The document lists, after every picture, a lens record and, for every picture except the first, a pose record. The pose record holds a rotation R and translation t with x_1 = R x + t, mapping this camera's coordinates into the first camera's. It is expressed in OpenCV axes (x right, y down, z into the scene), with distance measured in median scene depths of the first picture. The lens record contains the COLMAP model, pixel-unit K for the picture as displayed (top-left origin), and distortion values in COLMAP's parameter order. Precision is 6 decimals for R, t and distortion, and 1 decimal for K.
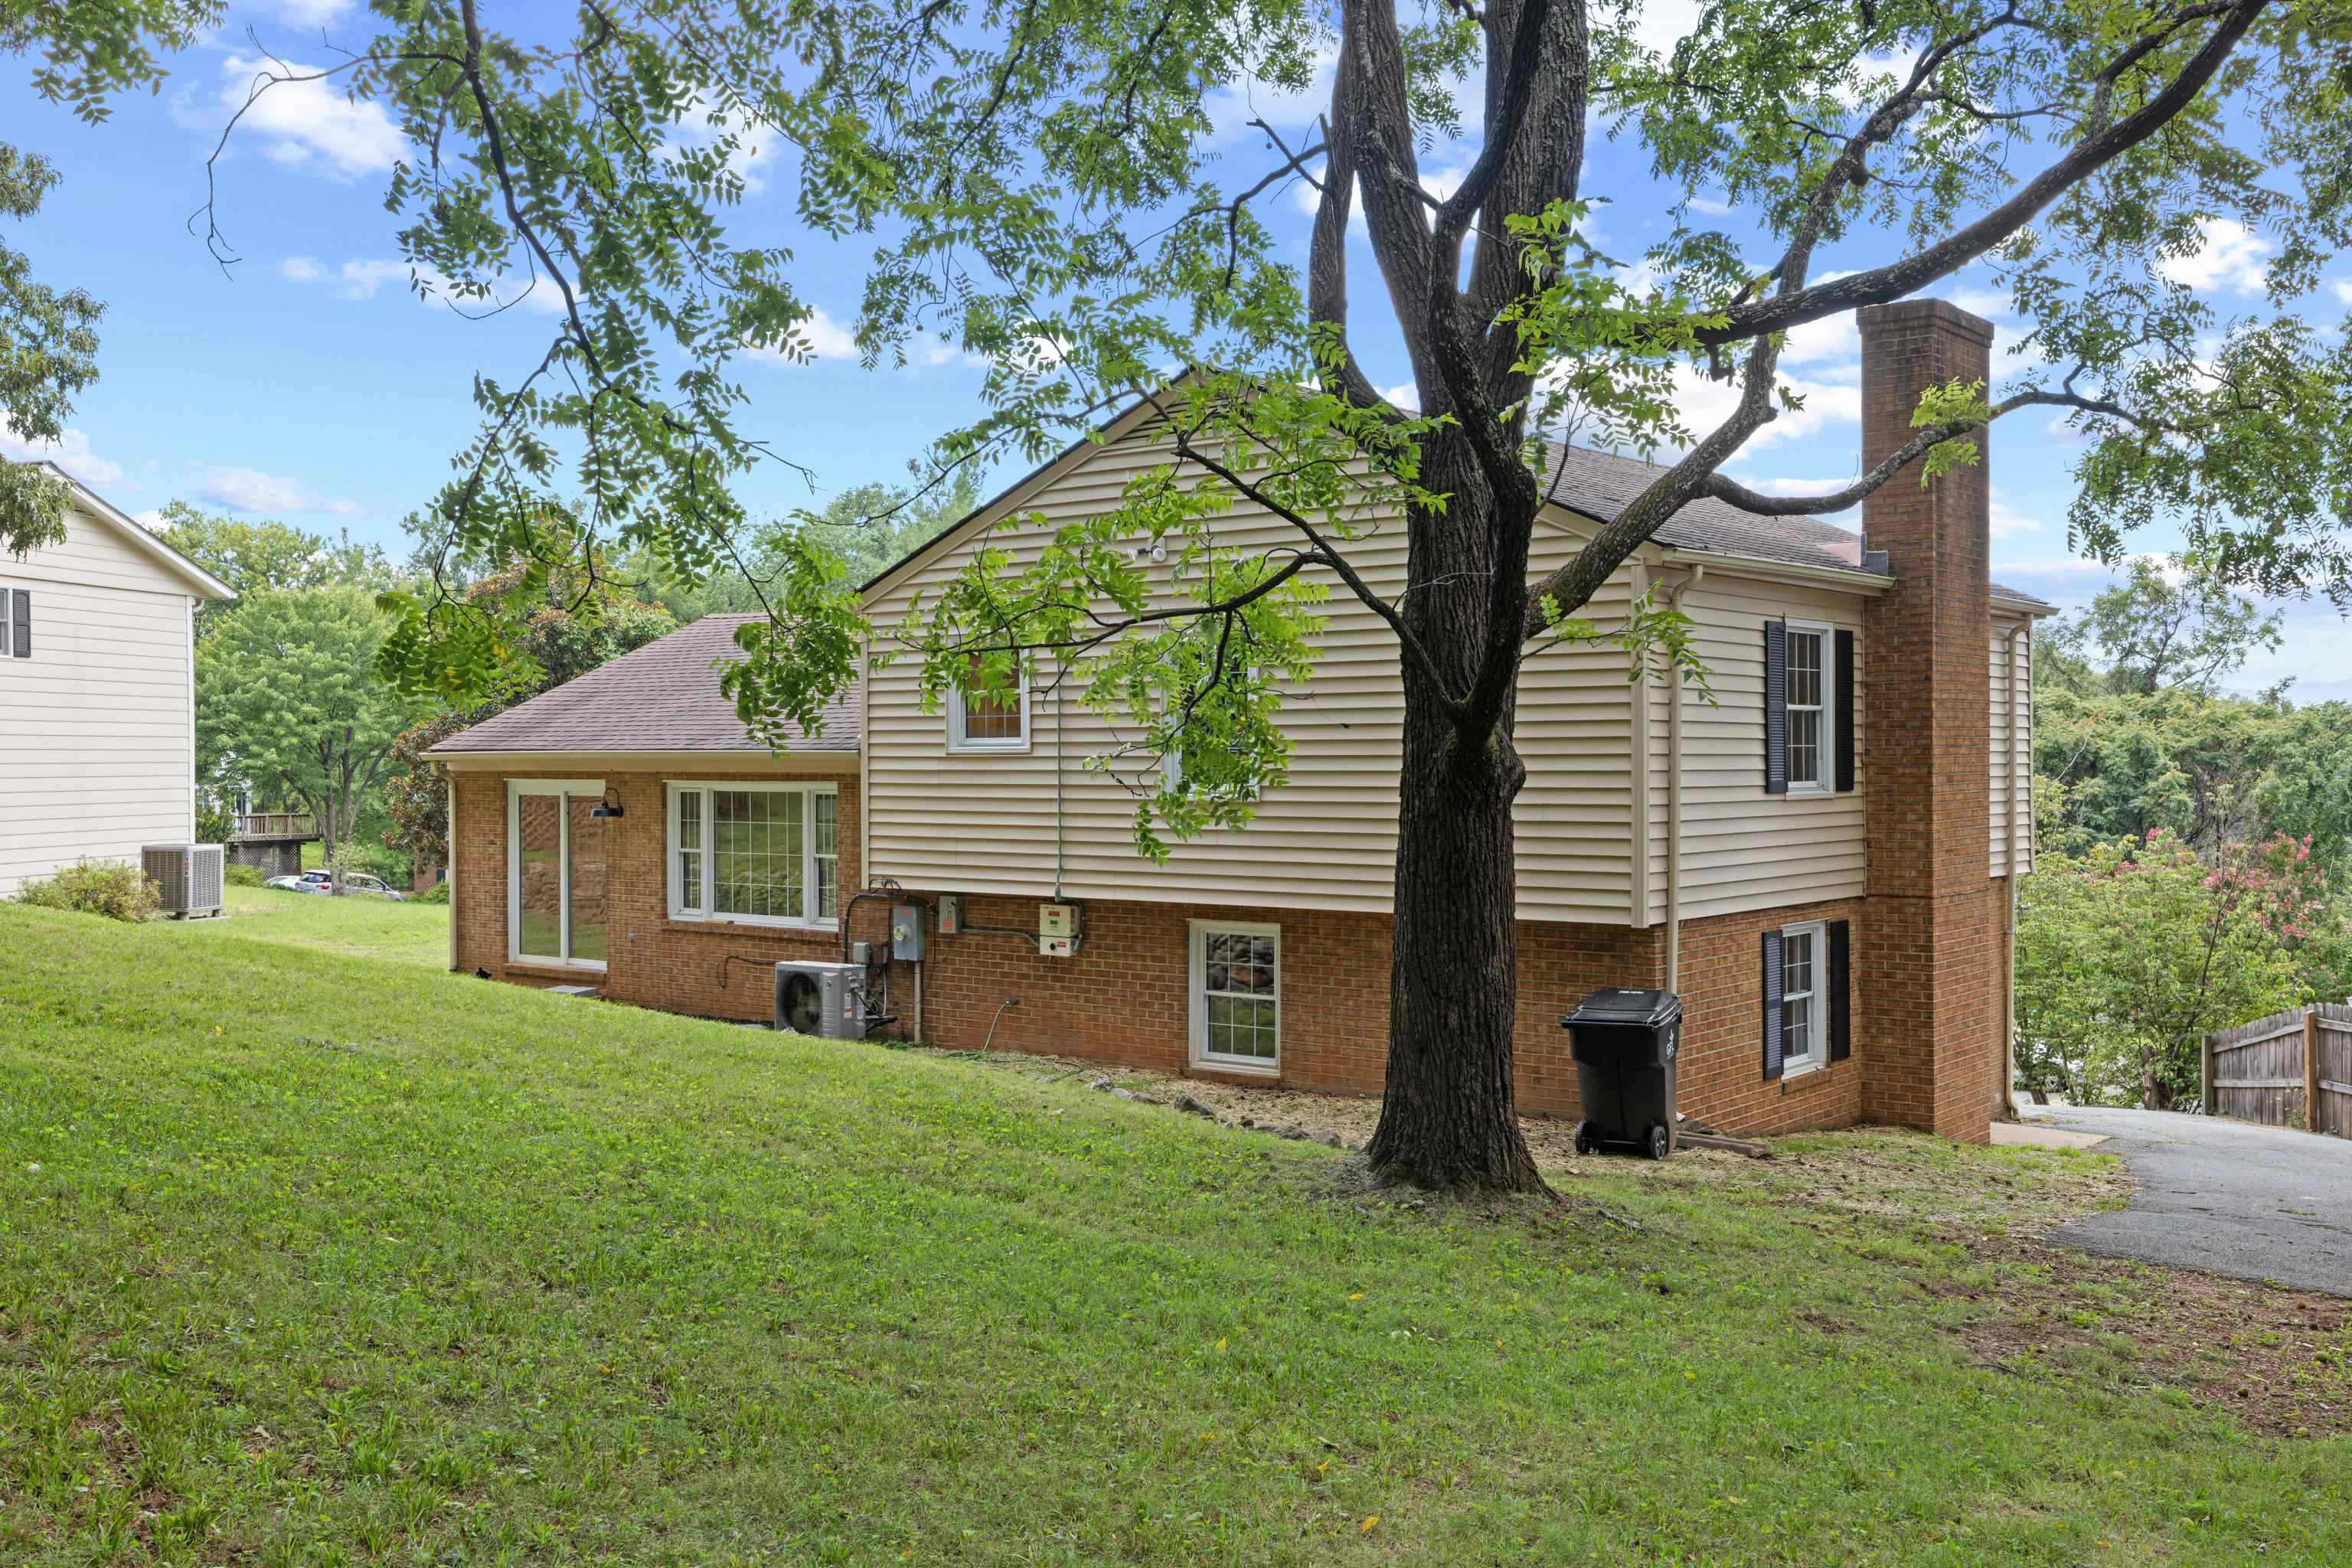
lens RADIAL K [[2231.0, 0, 1175.7], [0, 2231.0, 781.2], [0, 0, 1]] dist [-0.005630, 0.000000]
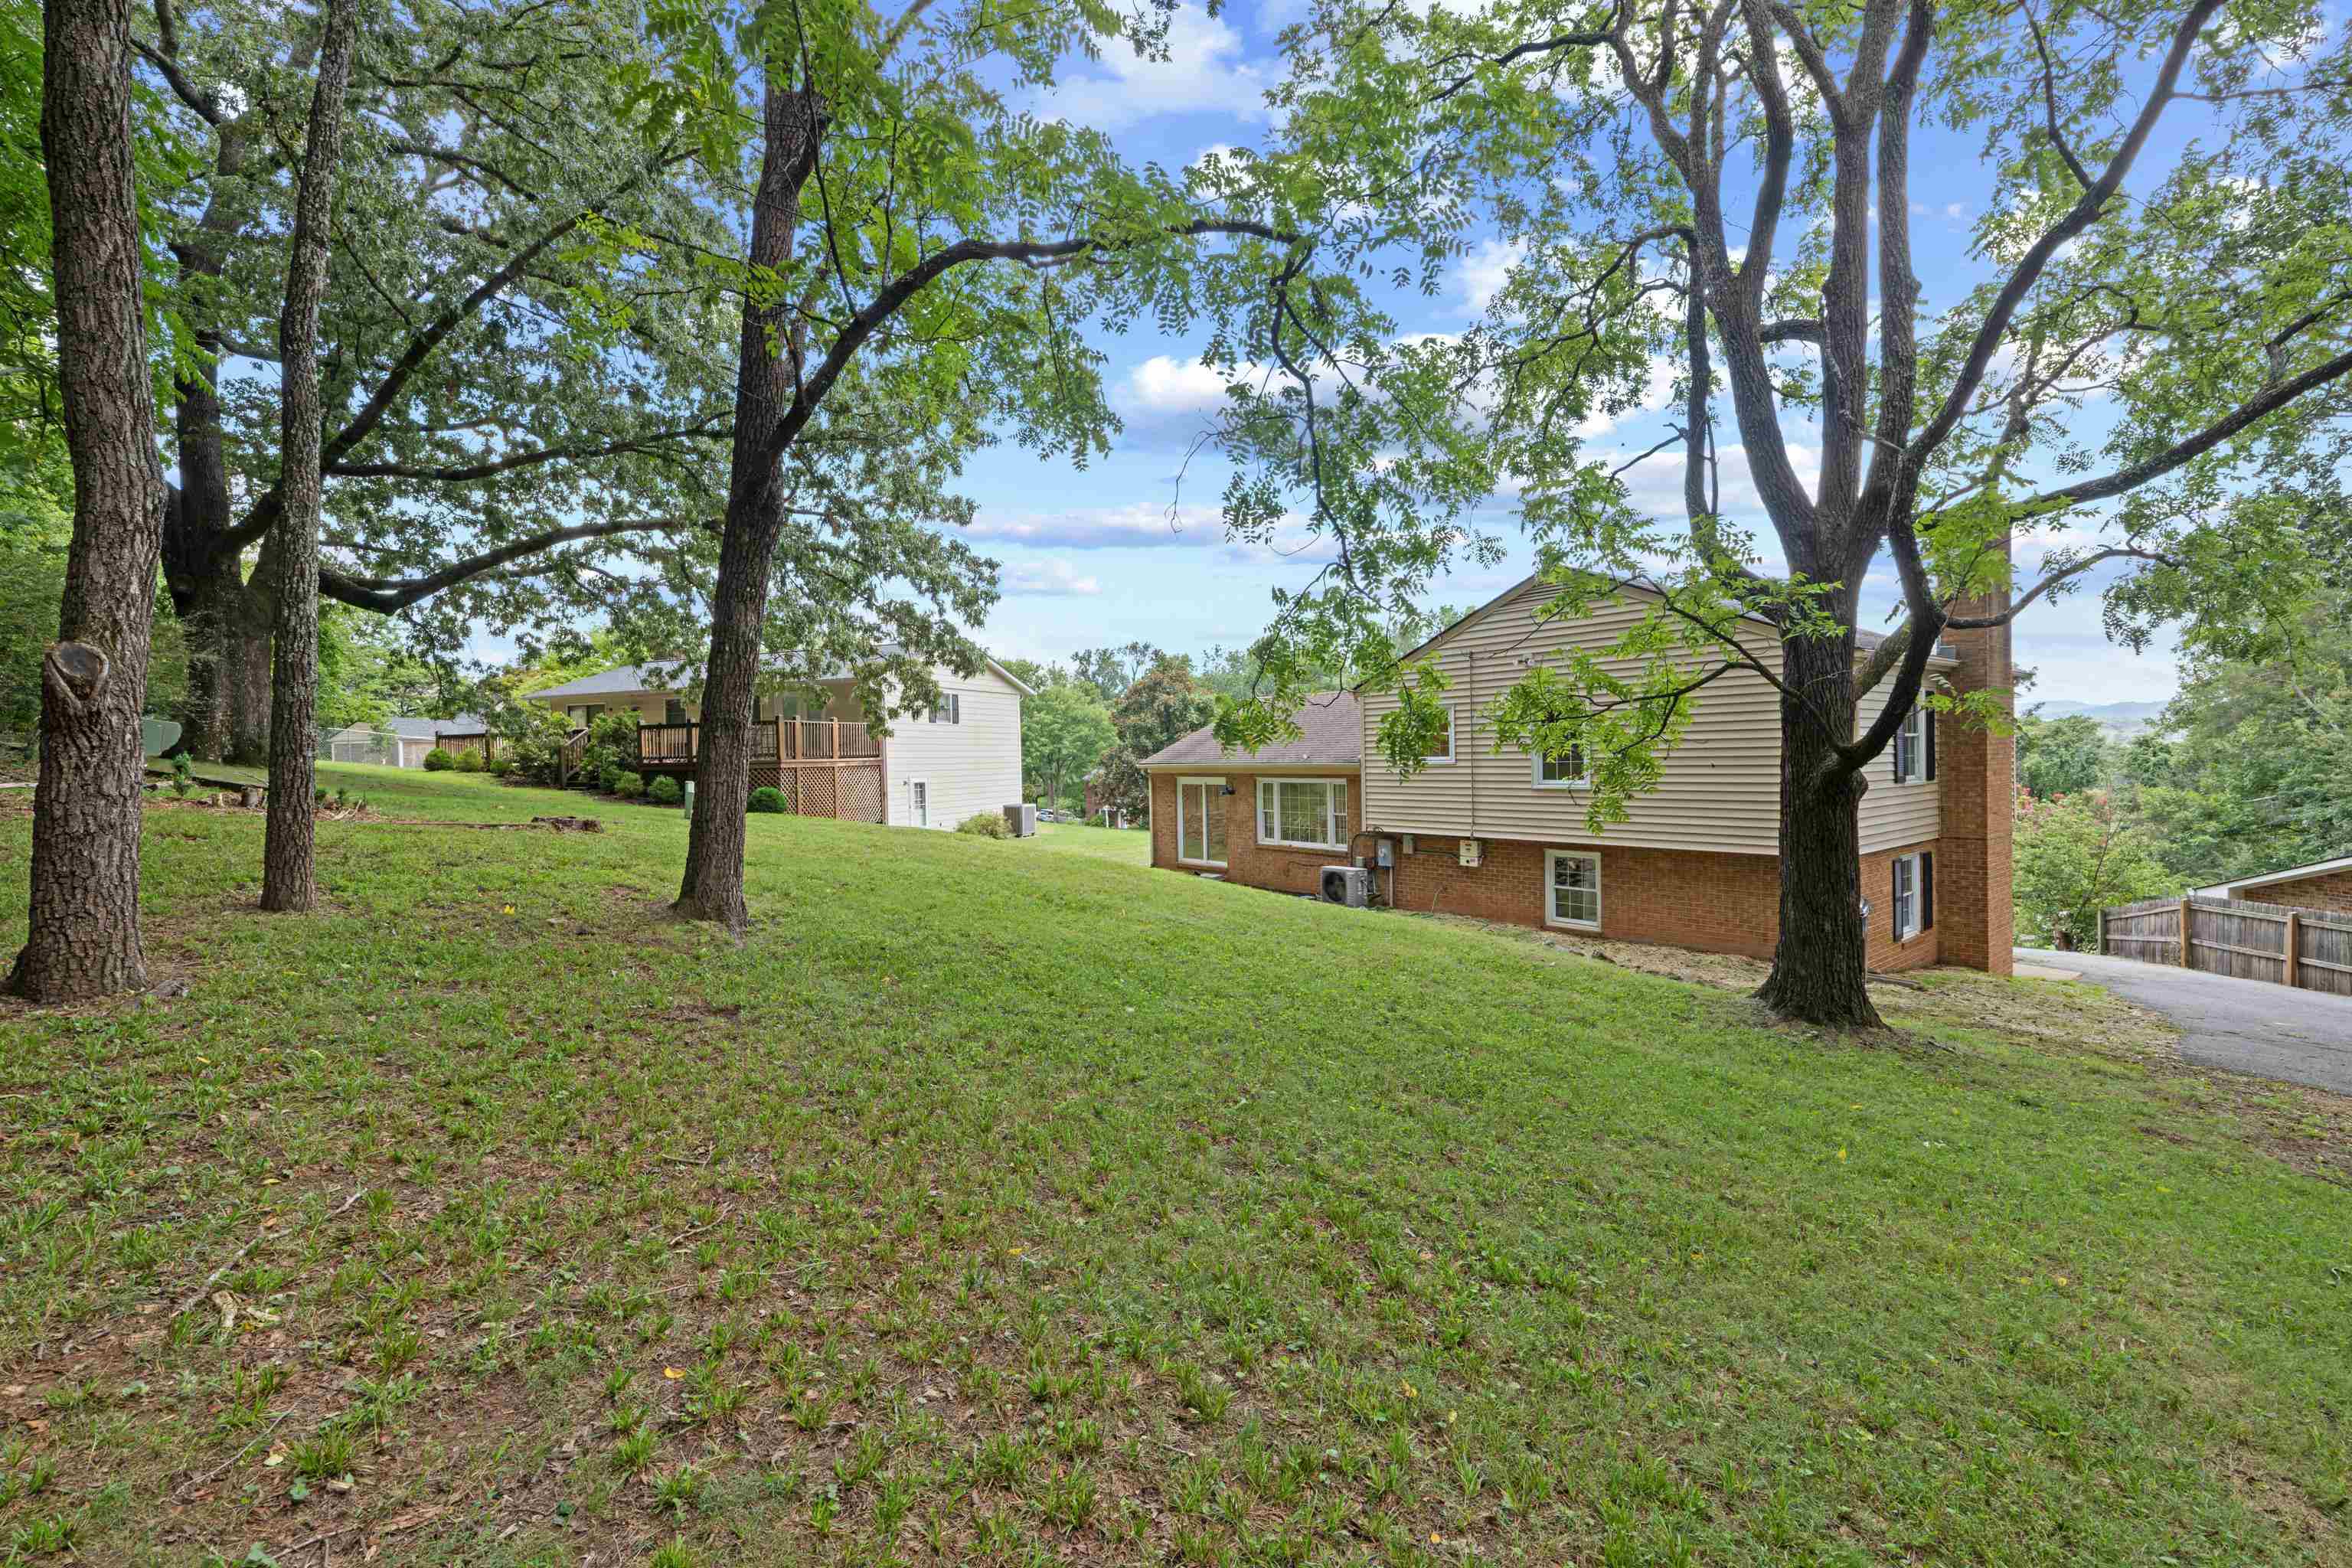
lens RADIAL K [[1009.2, 0, 1175.2], [0, 1009.2, 777.0], [0, 0, 1]] dist [0.000661, 0.001871]
pose [[0.974810, -0.010047, -0.222810, -0.101819], [0.012675, 0.999866, 0.010368, -0.013000], [0.222676, -0.012930, 0.974807, 0.060546]]
